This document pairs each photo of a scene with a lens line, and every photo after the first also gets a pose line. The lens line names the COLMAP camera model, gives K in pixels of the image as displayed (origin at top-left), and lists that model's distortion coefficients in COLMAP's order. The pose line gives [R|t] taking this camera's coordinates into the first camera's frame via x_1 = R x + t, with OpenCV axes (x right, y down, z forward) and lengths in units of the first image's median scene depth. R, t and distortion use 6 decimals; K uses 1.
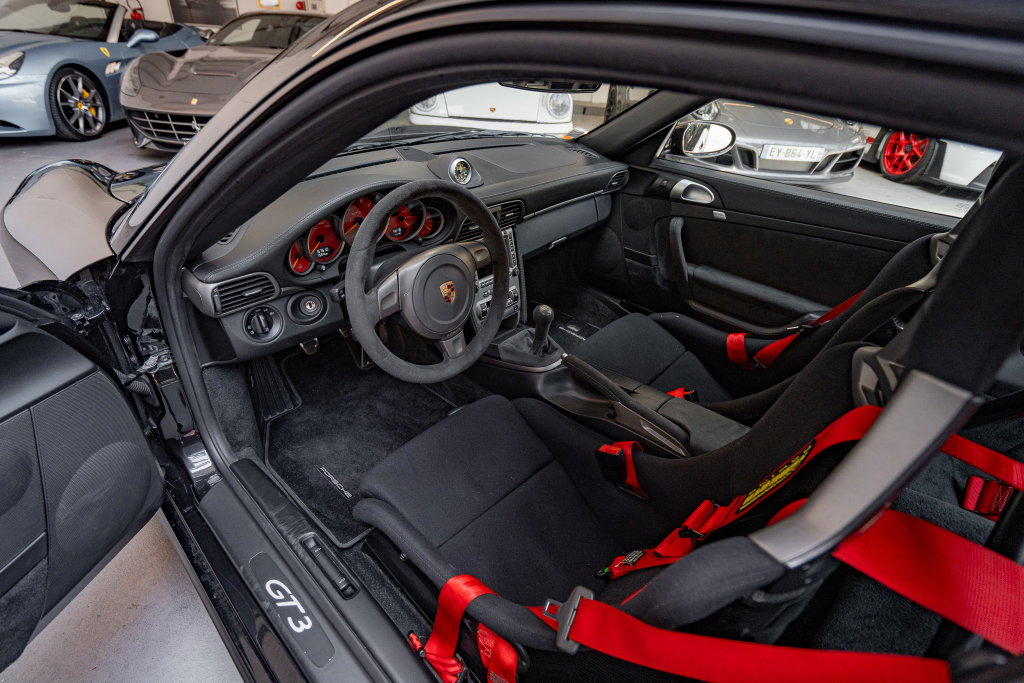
lens RADIAL K [[486.0, 0, 467.7], [0, 486.0, 341.6], [0, 0, 1]] dist [-0.001649, -0.000129]
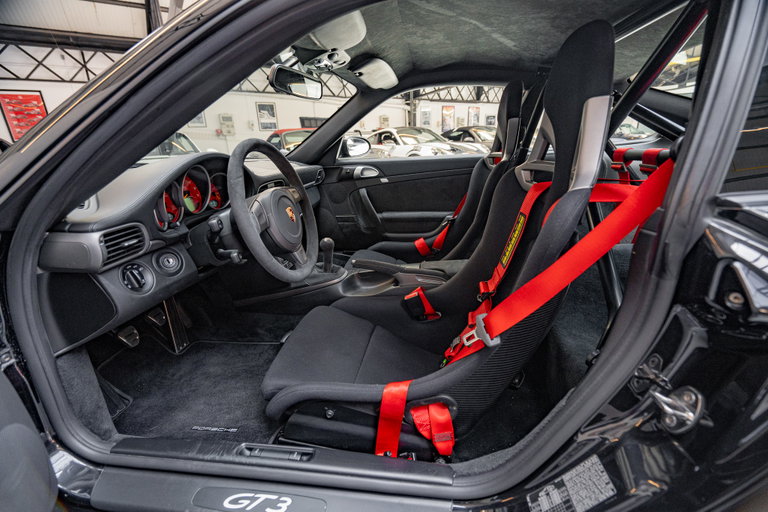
lens RADIAL K [[341.3, 0, 384.0], [0, 341.3, 256.0], [0, 0, 1]] dist [0.003287, 0.000474]
pose [[0.804032, -0.268815, 0.530350, -0.343360], [0.375174, 0.921350, -0.101779, 0.190968], [-0.461278, 0.280807, 0.841647, 0.074343]]
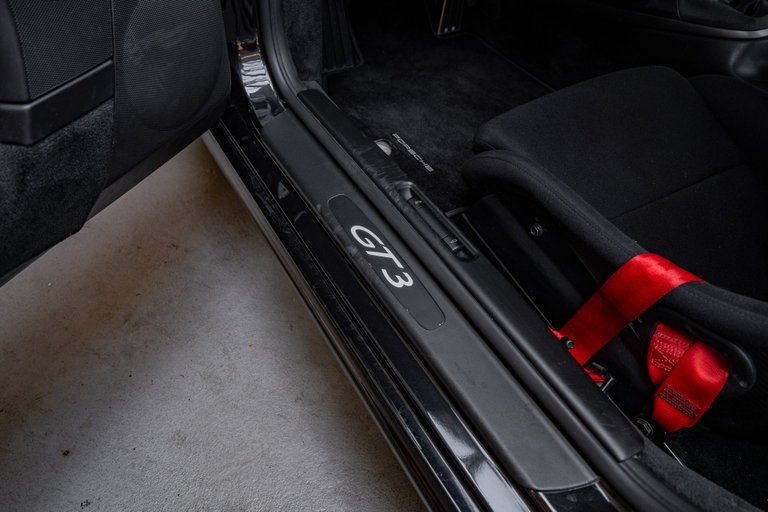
lens RADIAL K [[538.3, 0, 371.9], [0, 538.3, 256.5], [0, 0, 1]] dist [0.005847, 0.004579]
pose [[0.968587, 0.197734, -0.150801, -0.219231], [-0.144582, 0.941170, 0.305444, 0.245988], [0.202326, -0.274046, 0.940193, 0.172497]]
